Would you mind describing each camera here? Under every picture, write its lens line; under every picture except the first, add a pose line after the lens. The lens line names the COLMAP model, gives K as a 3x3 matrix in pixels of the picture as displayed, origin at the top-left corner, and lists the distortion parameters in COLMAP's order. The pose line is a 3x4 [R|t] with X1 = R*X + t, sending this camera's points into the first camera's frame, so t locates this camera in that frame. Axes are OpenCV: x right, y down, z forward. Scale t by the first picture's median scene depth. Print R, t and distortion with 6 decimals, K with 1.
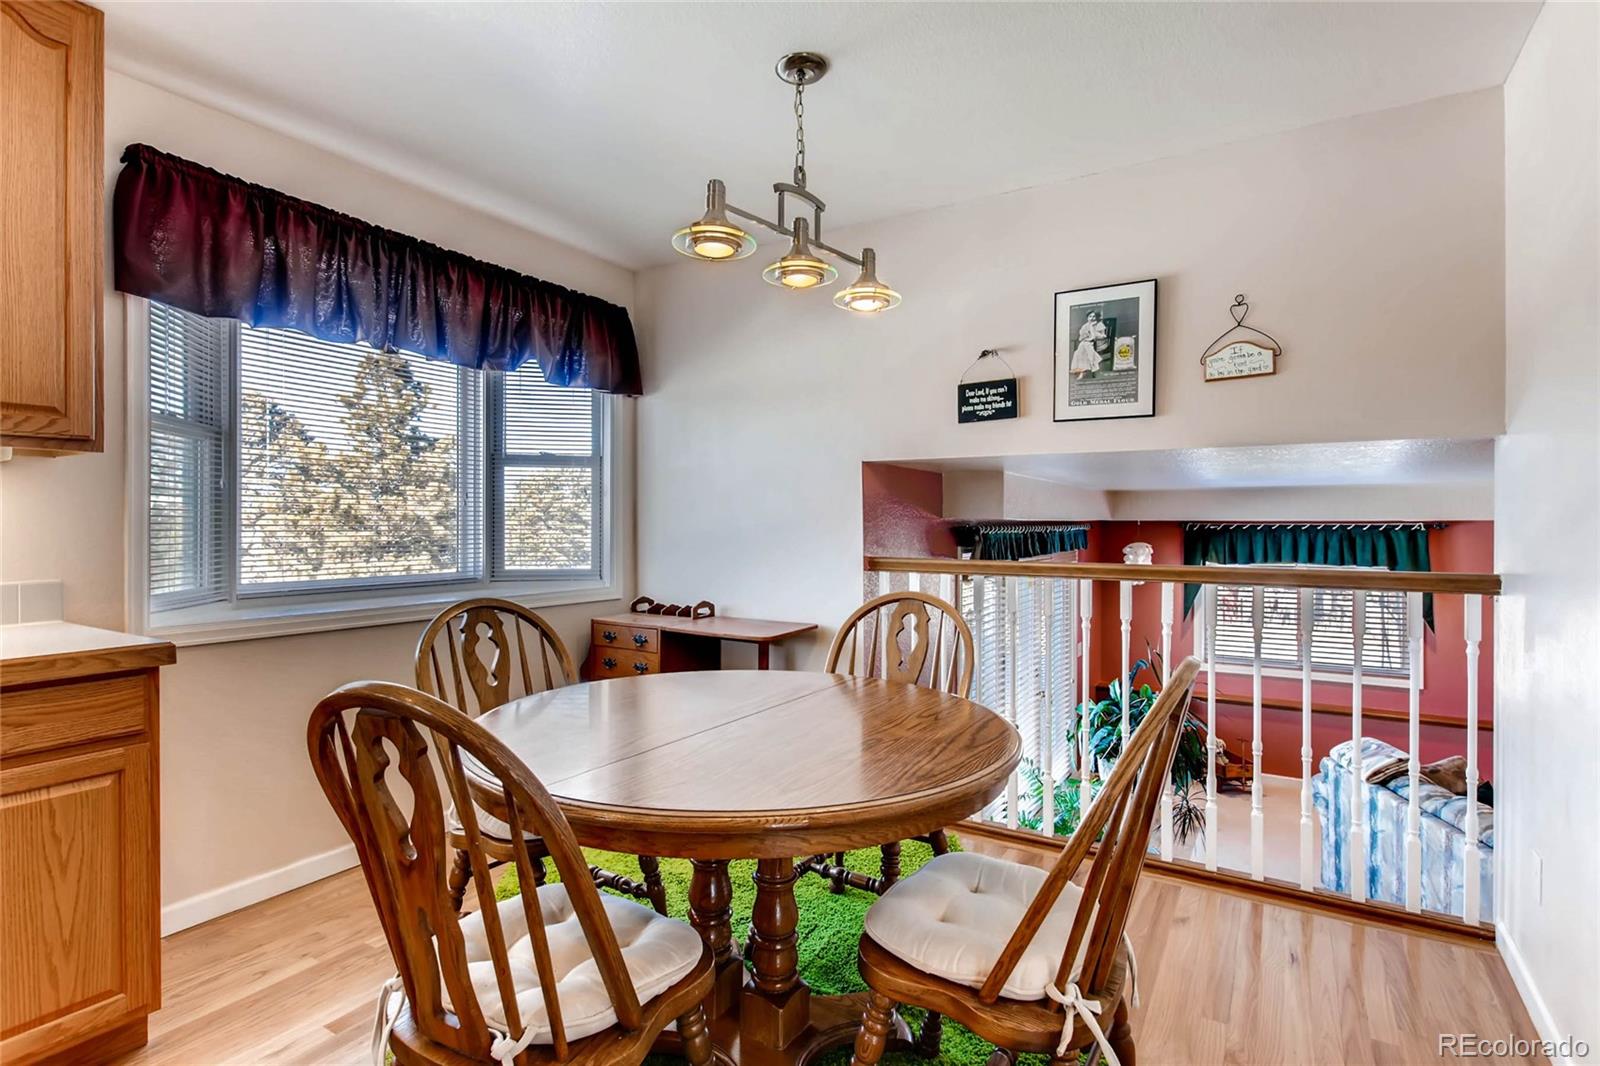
lens RADIAL K [[796.5, 0, 796.4], [0, 796.5, 534.3], [0, 0, 1]] dist [-0.000416, -0.001337]
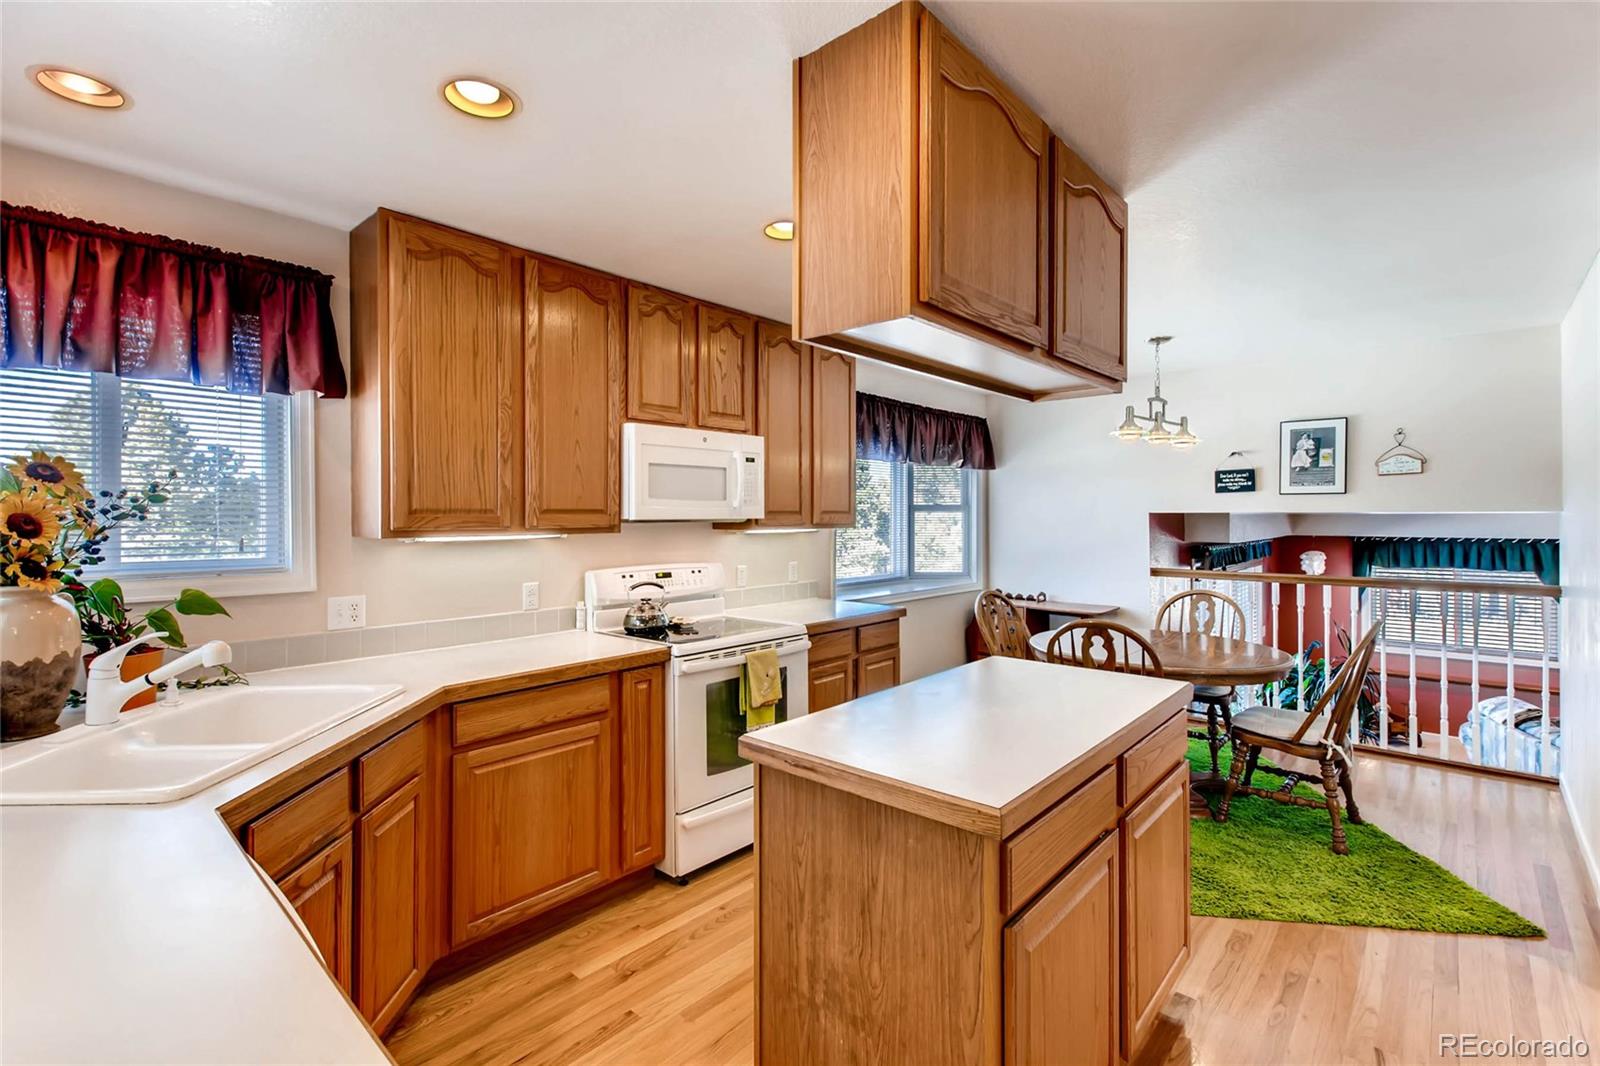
lens RADIAL K [[729.8, 0, 796.4], [0, 729.8, 524.9], [0, 0, 1]] dist [0.022573, -0.009726]
pose [[0.983688, -0.002046, -0.179869, -0.415450], [0.001877, 0.999998, -0.001110, -0.070636], [0.179871, 0.000754, 0.983690, -0.756182]]
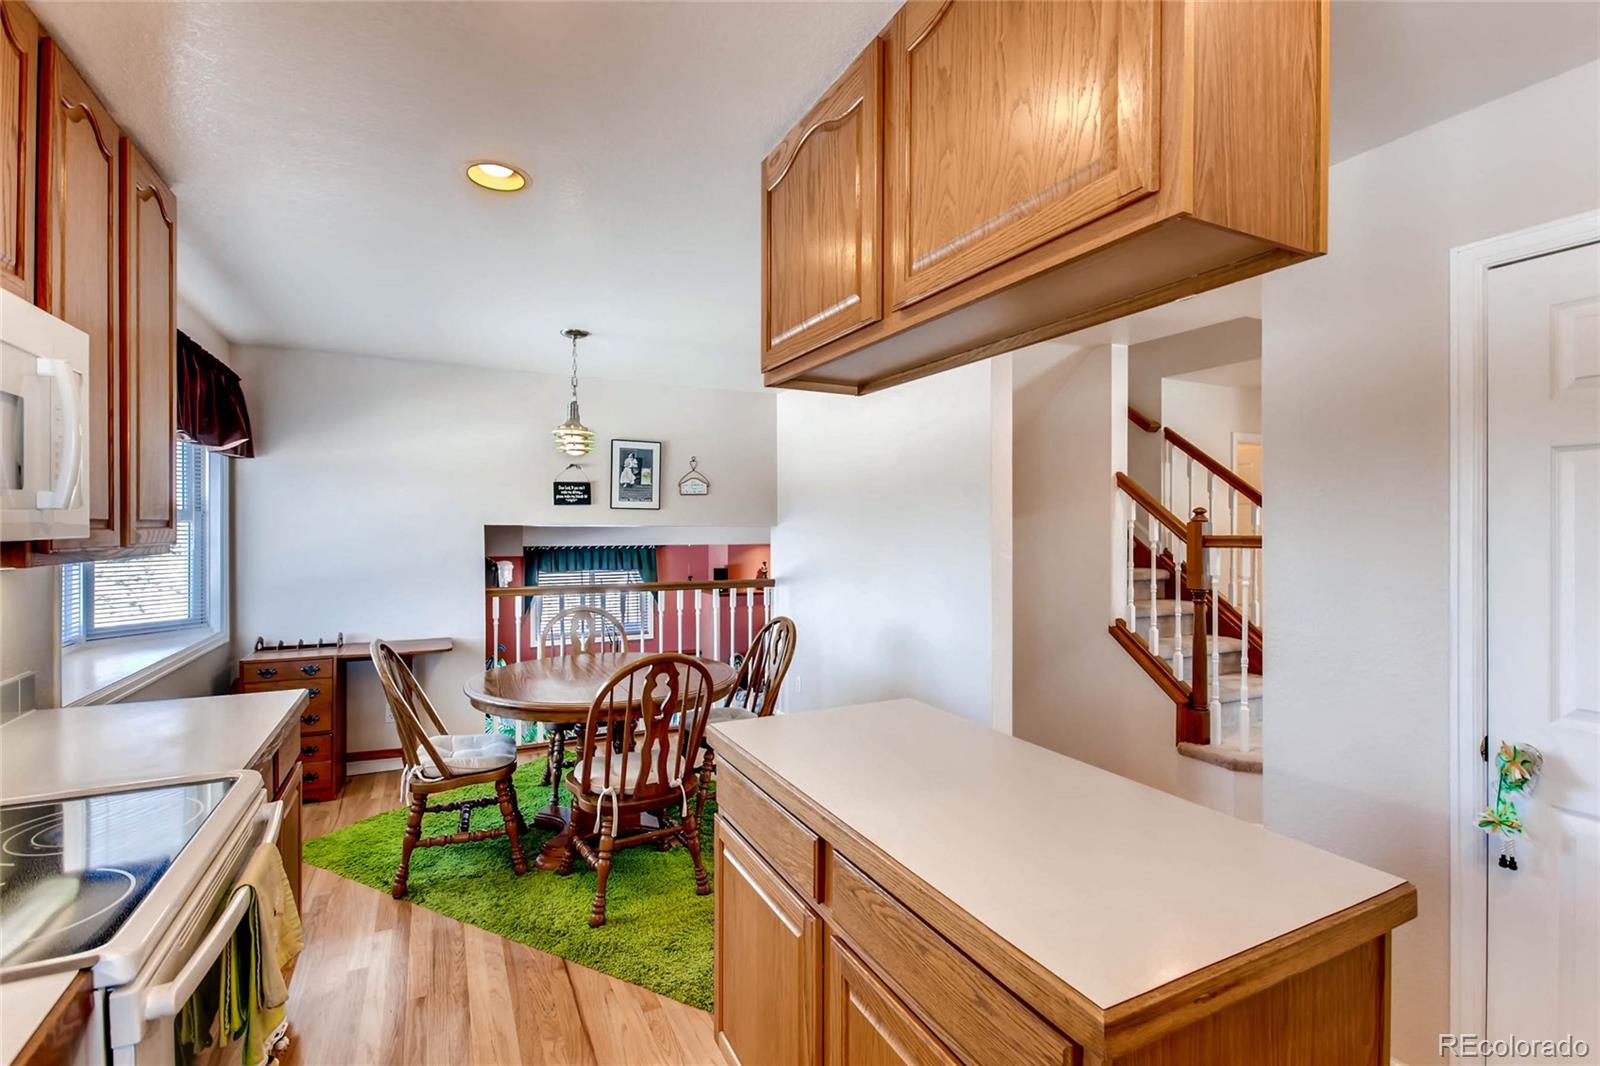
lens RADIAL K [[729.8, 0, 796.4], [0, 729.8, 524.9], [0, 0, 1]] dist [0.022573, -0.009726]
pose [[0.523347, 0.001611, 0.852118, -0.850448], [0.009011, 0.999932, -0.007425, -0.082673], [-0.852072, 0.011564, 0.523297, -0.238936]]
